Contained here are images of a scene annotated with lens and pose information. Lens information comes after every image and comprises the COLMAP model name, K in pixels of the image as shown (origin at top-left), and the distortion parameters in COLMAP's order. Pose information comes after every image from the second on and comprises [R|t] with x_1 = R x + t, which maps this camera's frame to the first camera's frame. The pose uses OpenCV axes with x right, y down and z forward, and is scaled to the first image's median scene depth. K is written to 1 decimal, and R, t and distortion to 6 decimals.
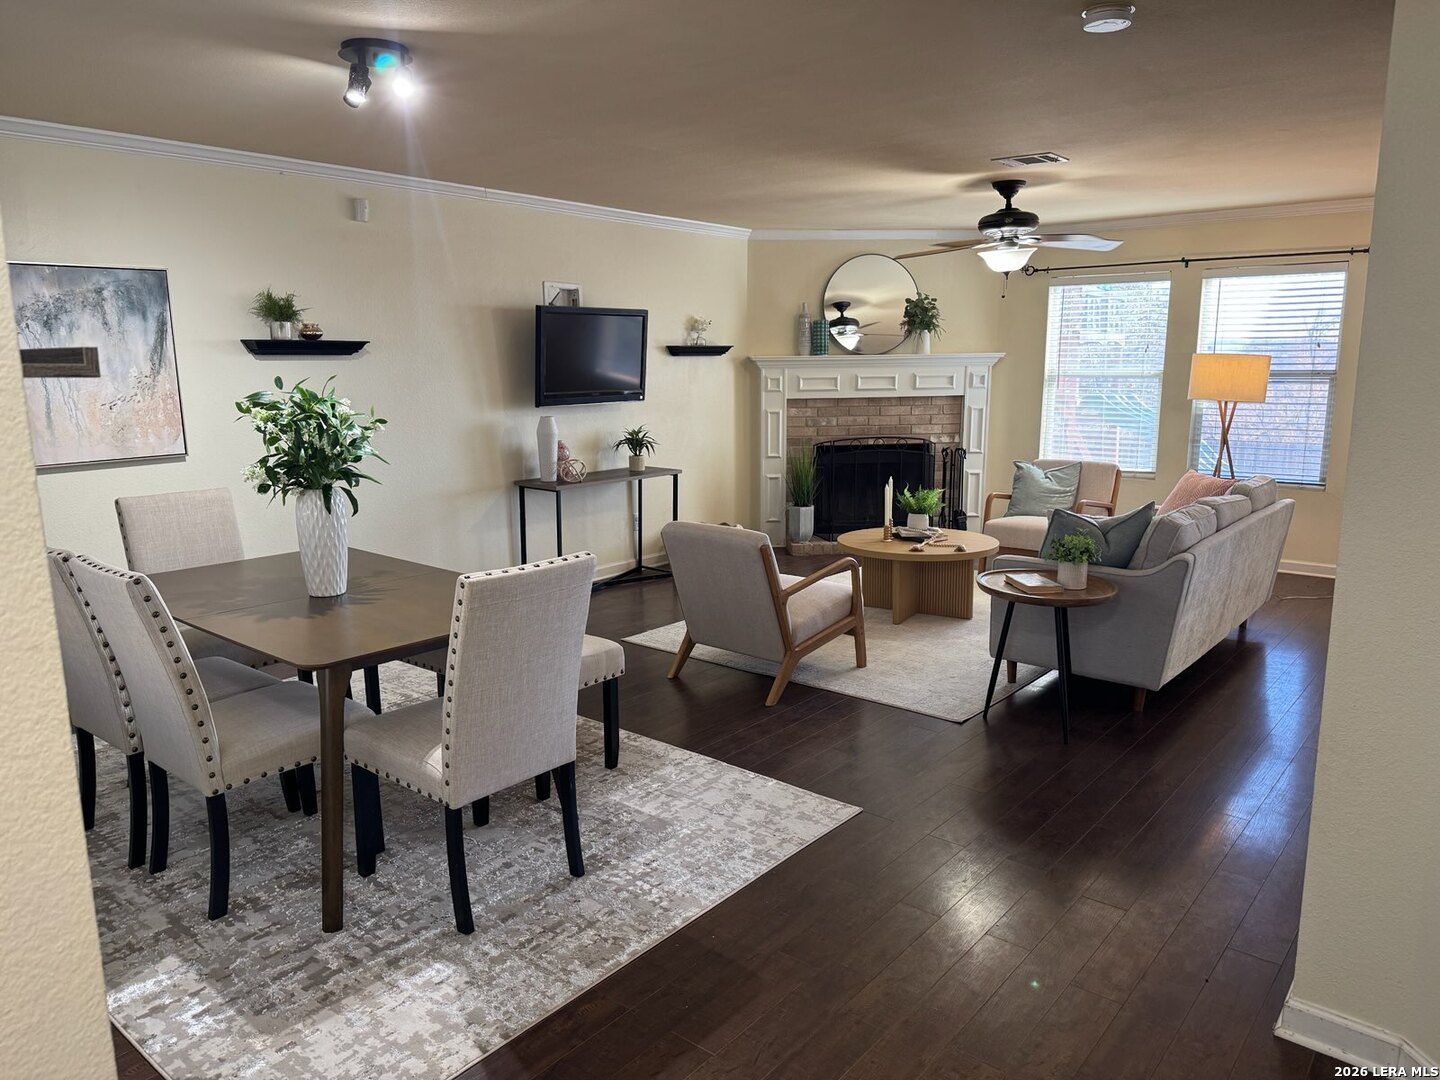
lens RADIAL K [[1006.0, 0, 715.2], [0, 1006.0, 540.5], [0, 0, 1]] dist [0.100506, -0.147553]
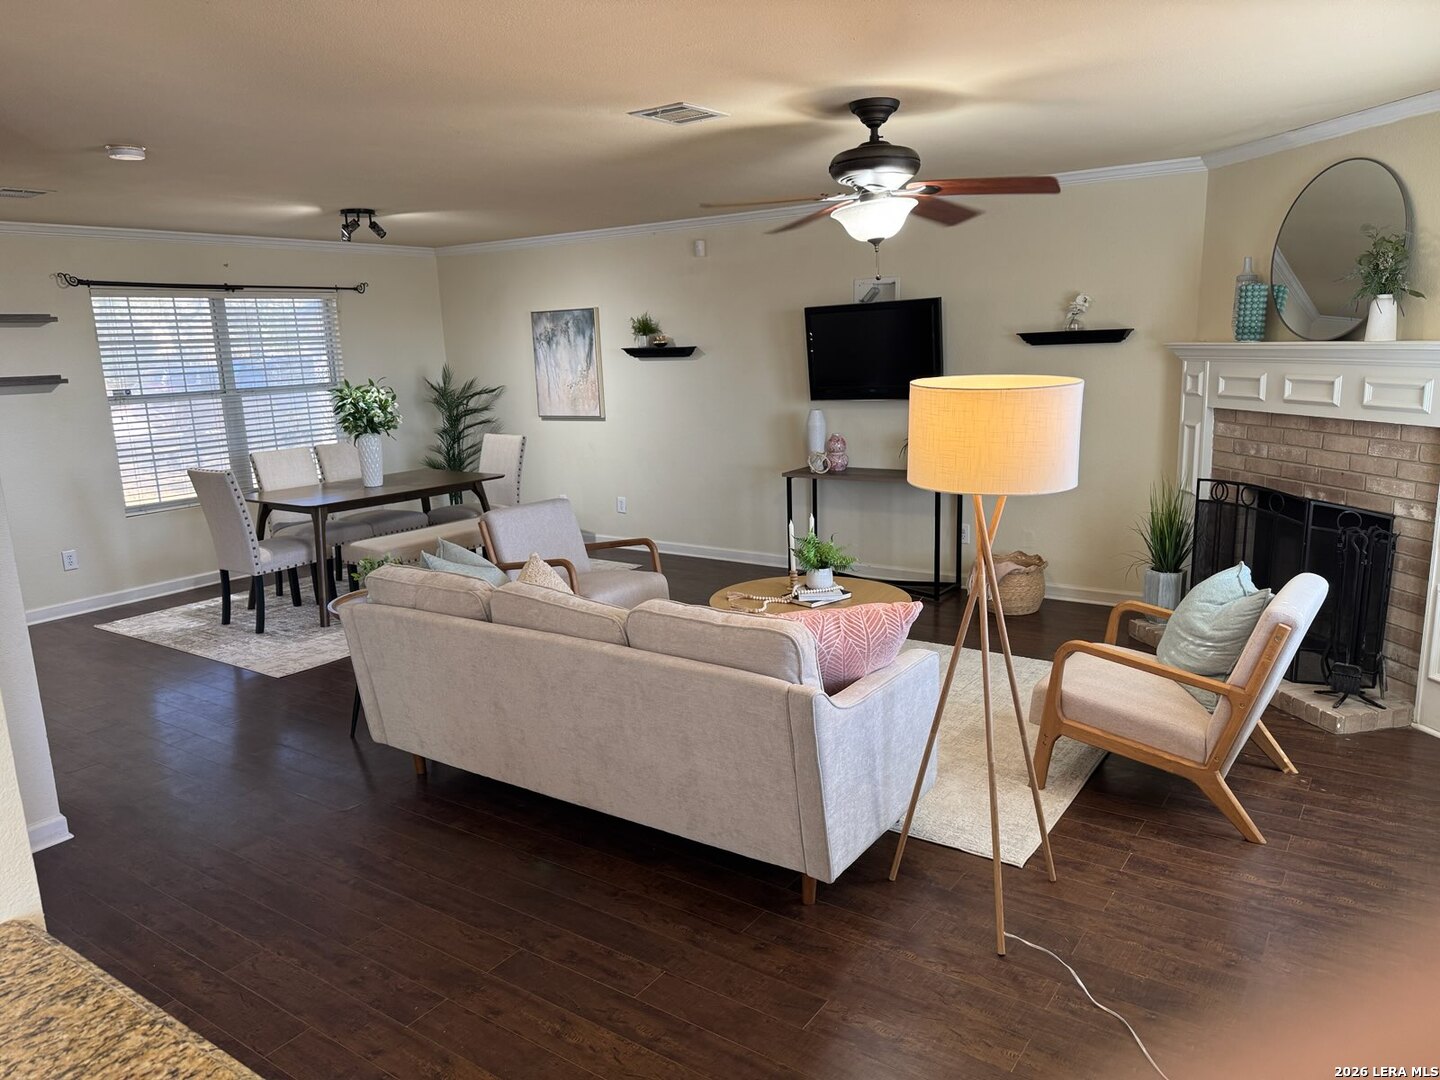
lens RADIAL K [[1010.1, 0, 717.6], [0, 1010.1, 548.9], [0, 0, 1]] dist [0.096349, -0.144684]
pose [[0.074353, 0.204587, -0.976020, 0.977536], [-0.142066, 0.970920, 0.192696, -0.184656], [0.987061, 0.124332, 0.101256, 0.867390]]
